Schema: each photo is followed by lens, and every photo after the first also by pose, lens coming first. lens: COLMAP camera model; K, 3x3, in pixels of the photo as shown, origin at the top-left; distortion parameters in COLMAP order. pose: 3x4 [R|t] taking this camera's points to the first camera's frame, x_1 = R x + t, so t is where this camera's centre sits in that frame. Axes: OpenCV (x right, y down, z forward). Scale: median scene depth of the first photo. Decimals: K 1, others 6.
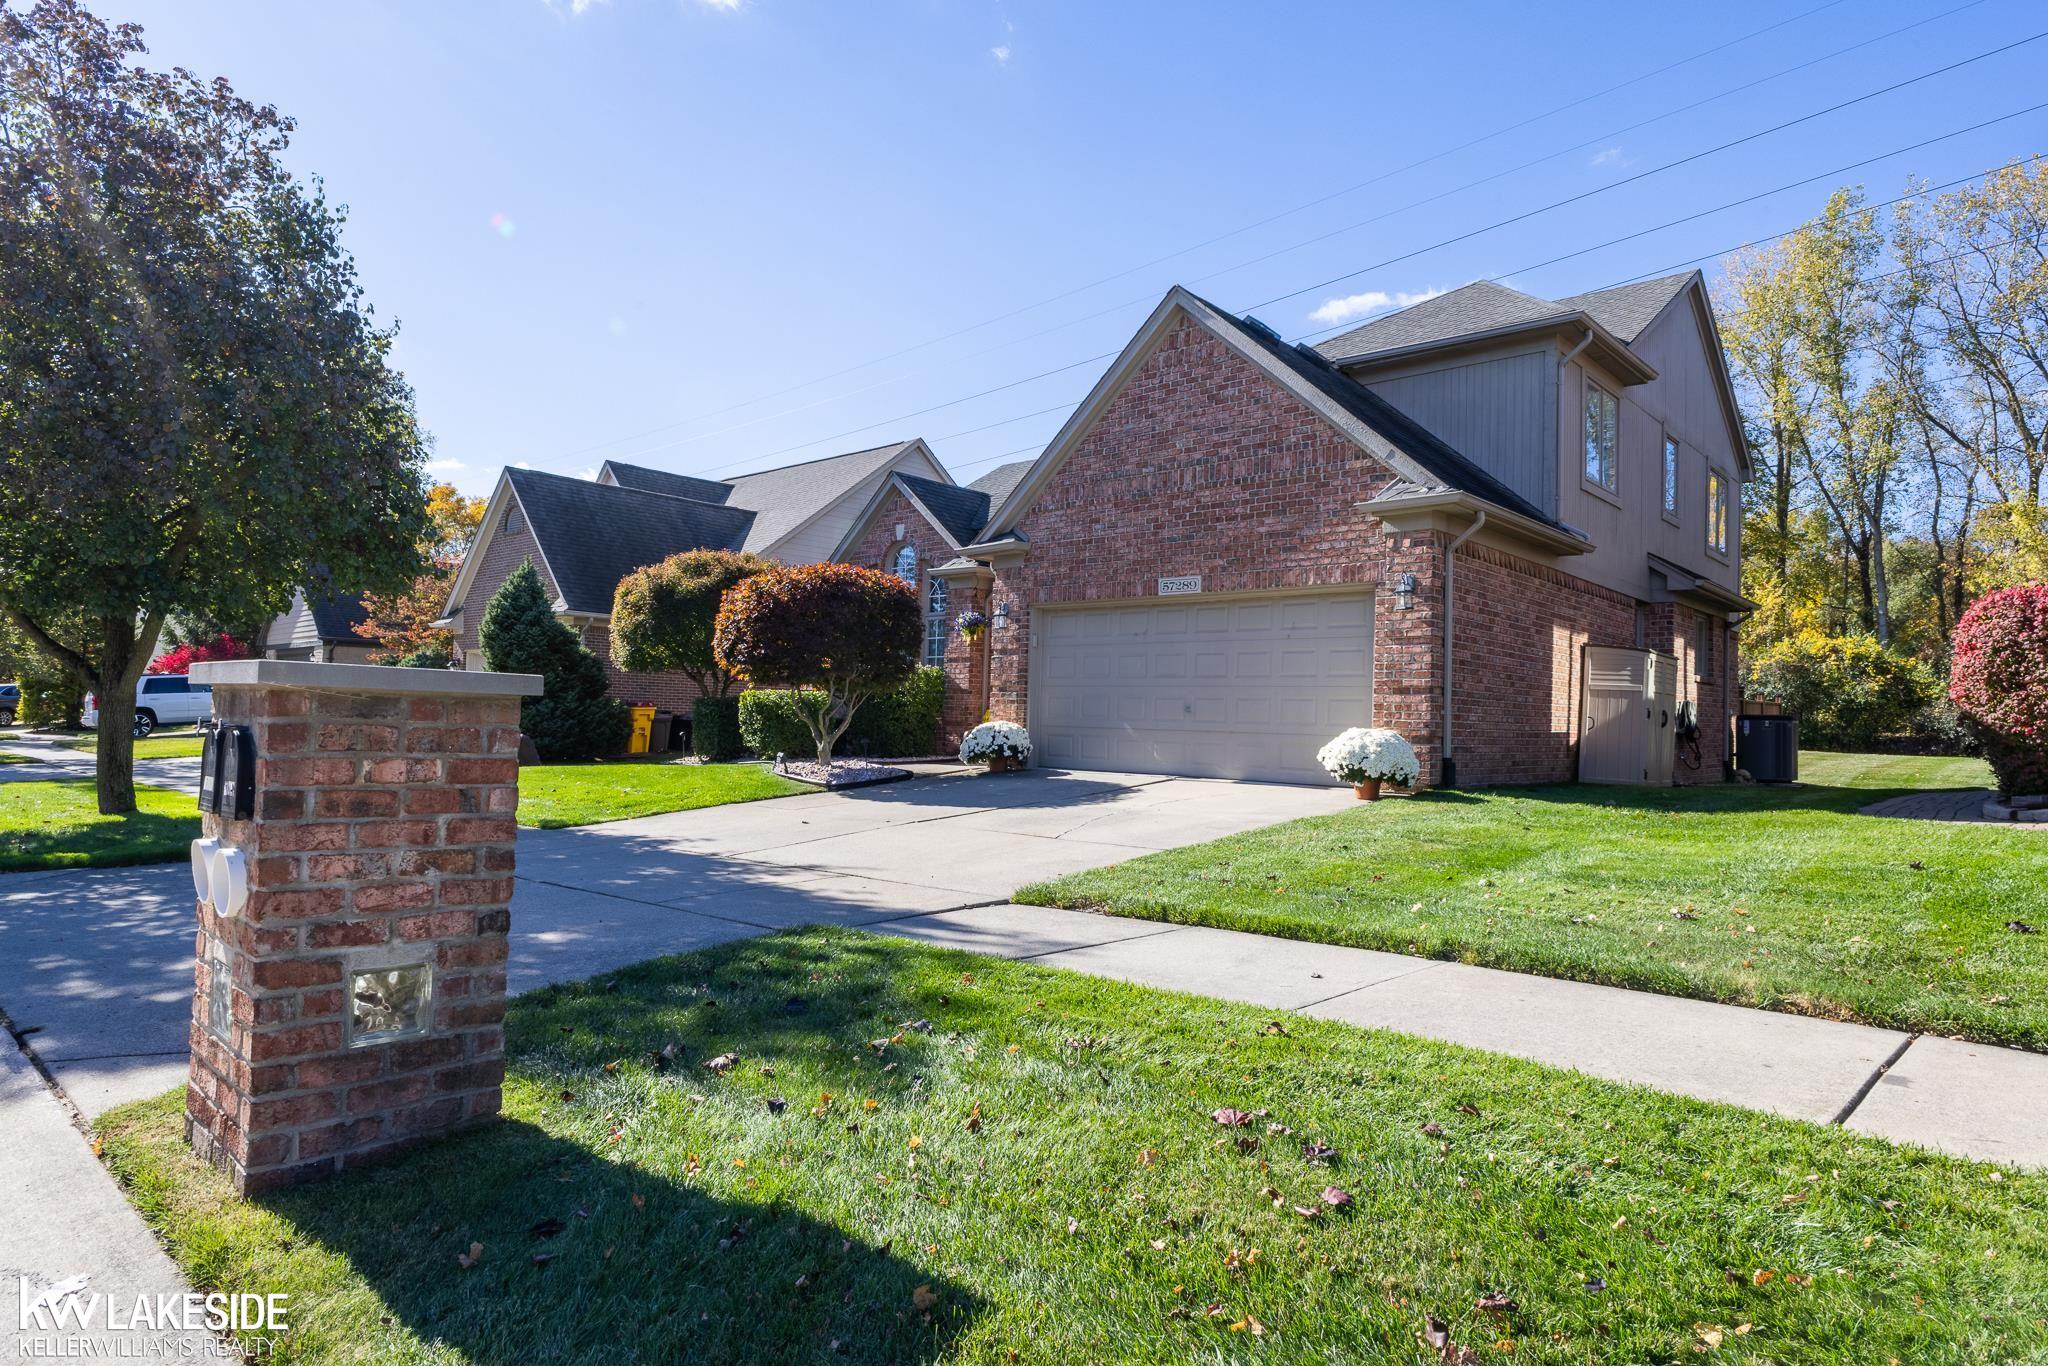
lens RADIAL K [[1219.2, 0, 1024.0], [0, 1219.2, 683.0], [0, 0, 1]] dist [-0.001347, -0.000392]
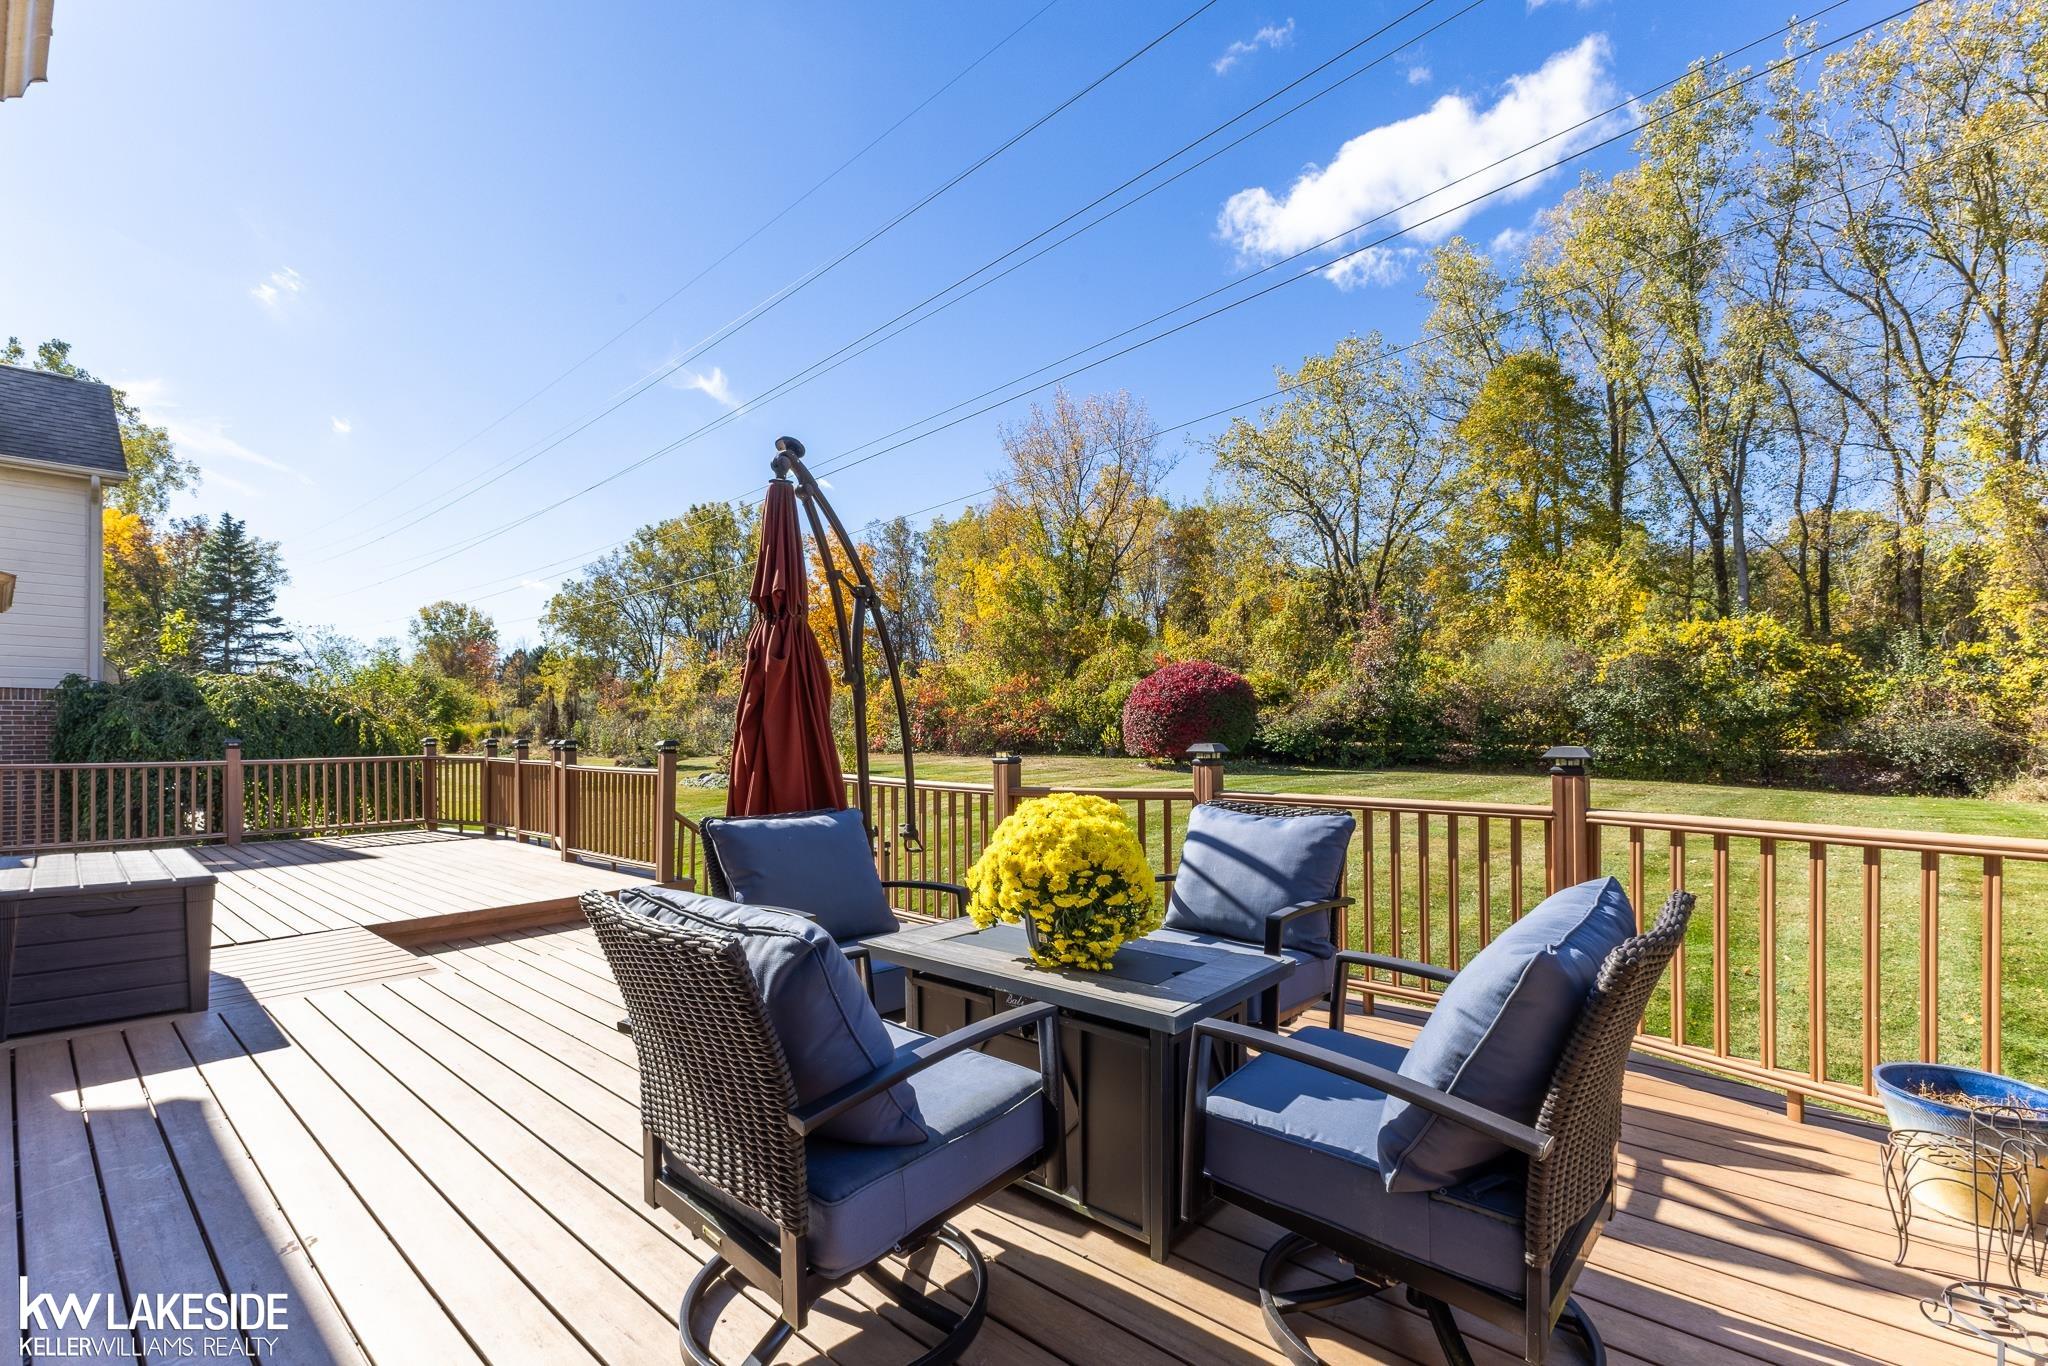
lens RADIAL K [[908.2, 0, 1024.9], [0, 908.2, 733.6], [0, 0, 1]] dist [0.000846, 0.000132]
pose [[0.999779, -0.019309, 0.008264, 0.246150], [0.019089, 0.999481, 0.025952, 0.006663], [-0.008761, -0.025789, 0.999629, 0.448340]]
